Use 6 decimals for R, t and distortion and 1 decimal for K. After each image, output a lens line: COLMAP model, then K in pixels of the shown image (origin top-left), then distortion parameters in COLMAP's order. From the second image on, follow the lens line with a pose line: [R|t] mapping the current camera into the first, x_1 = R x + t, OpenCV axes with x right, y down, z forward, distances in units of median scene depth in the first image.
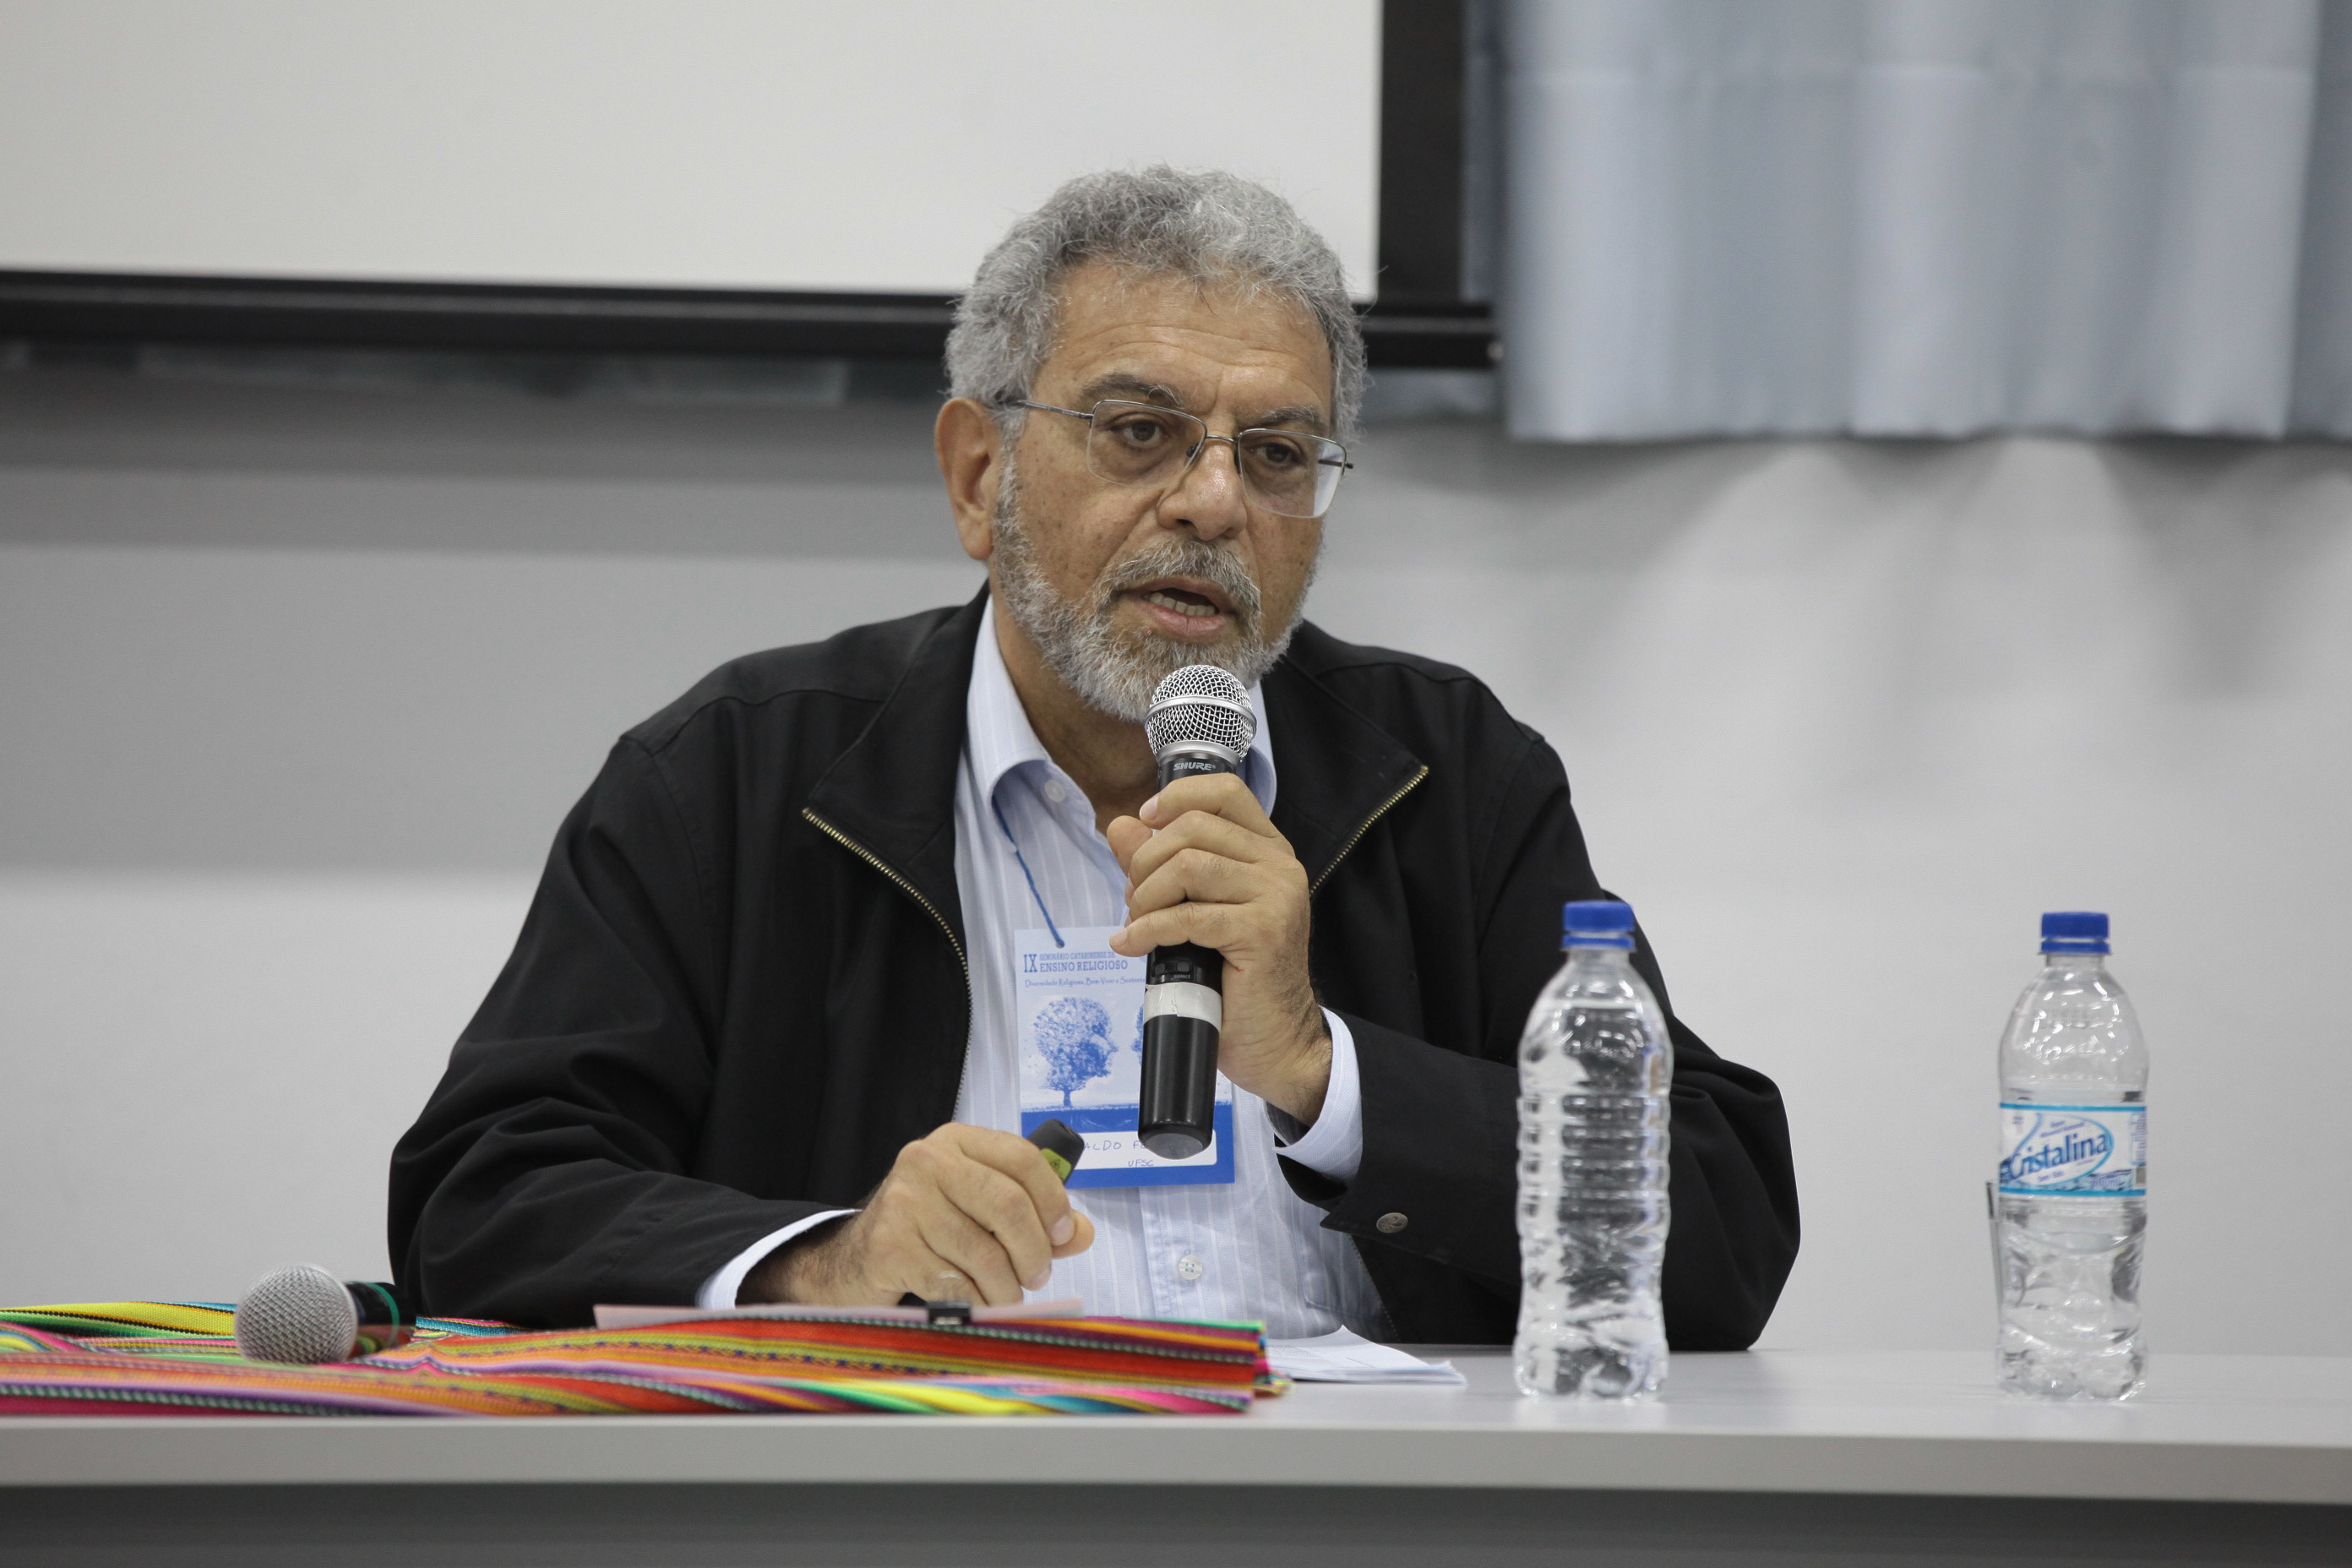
lens RADIAL K [[13280.2, 0, 1176.0], [0, 13280.2, 784.0], [0, 0, 1]] dist [0.204244, 123.107934]
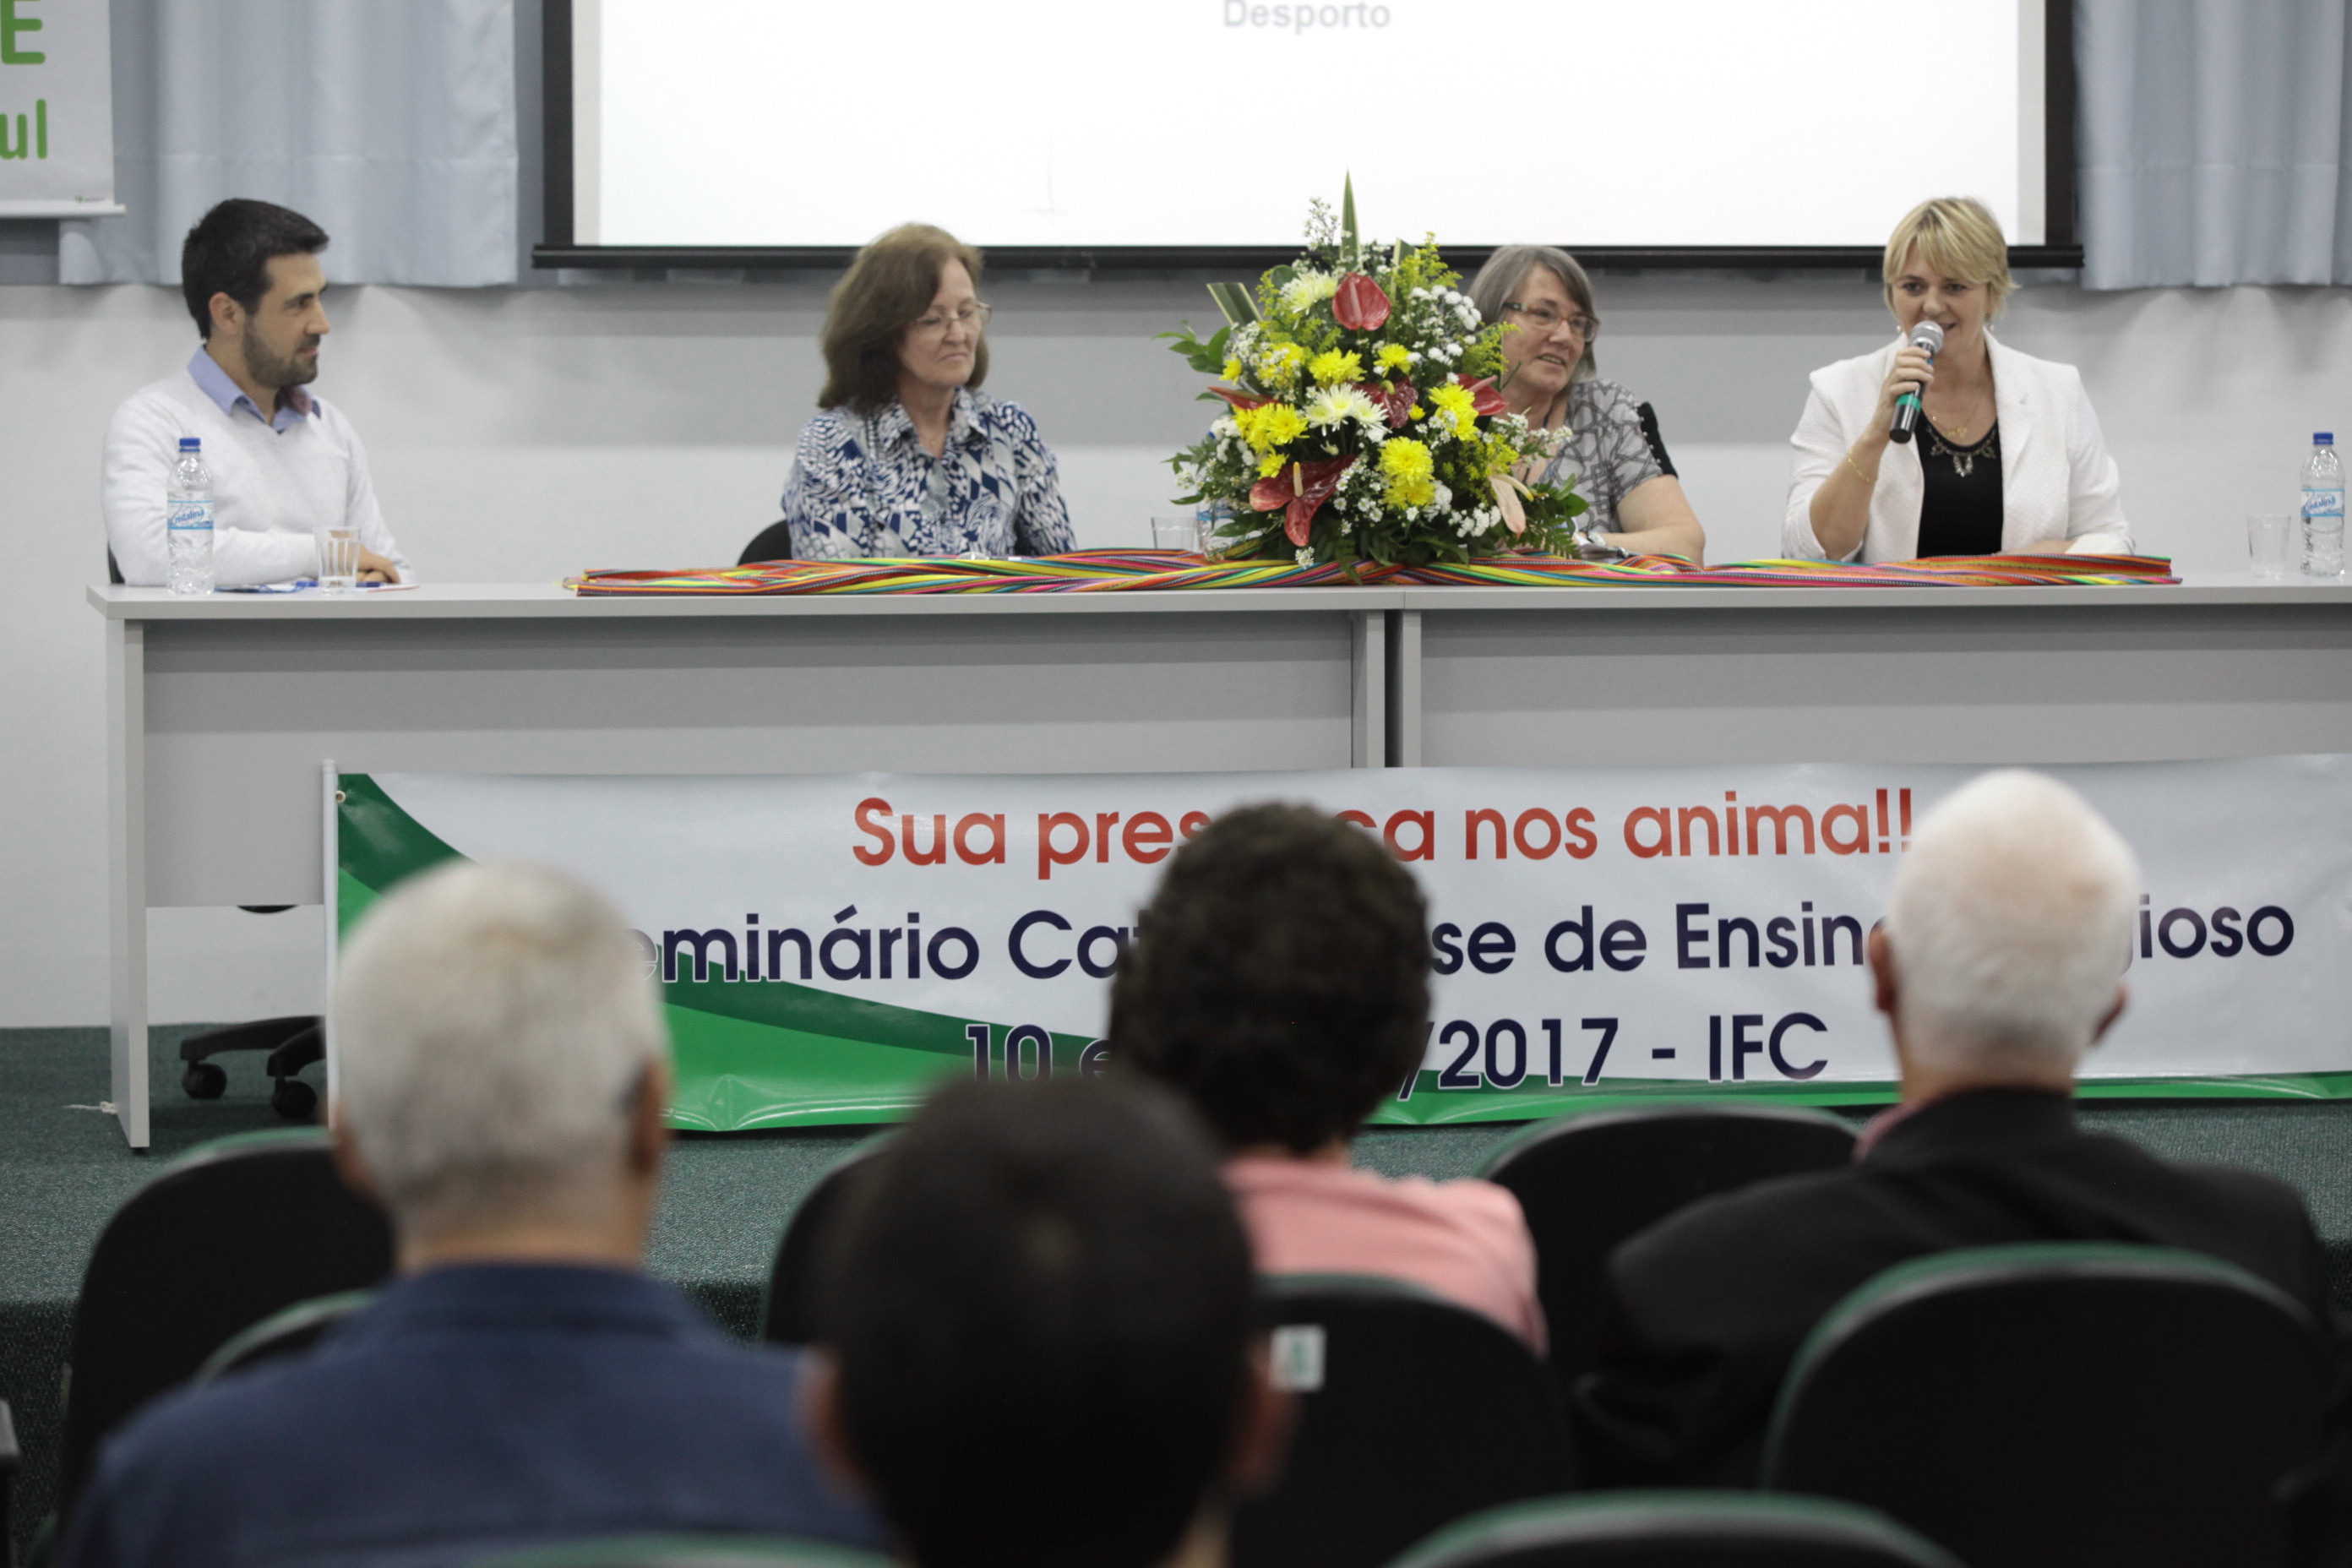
lens RADIAL K [[7577.1, 0, 1176.0], [0, 7577.1, 784.0], [0, 0, 1]] dist [-0.011778, 2.483904]
pose [[0.999172, -0.019924, 0.035476, -0.238997], [0.018364, 0.998873, 0.043760, 0.006694], [-0.036308, -0.043073, 0.998412, -0.697844]]
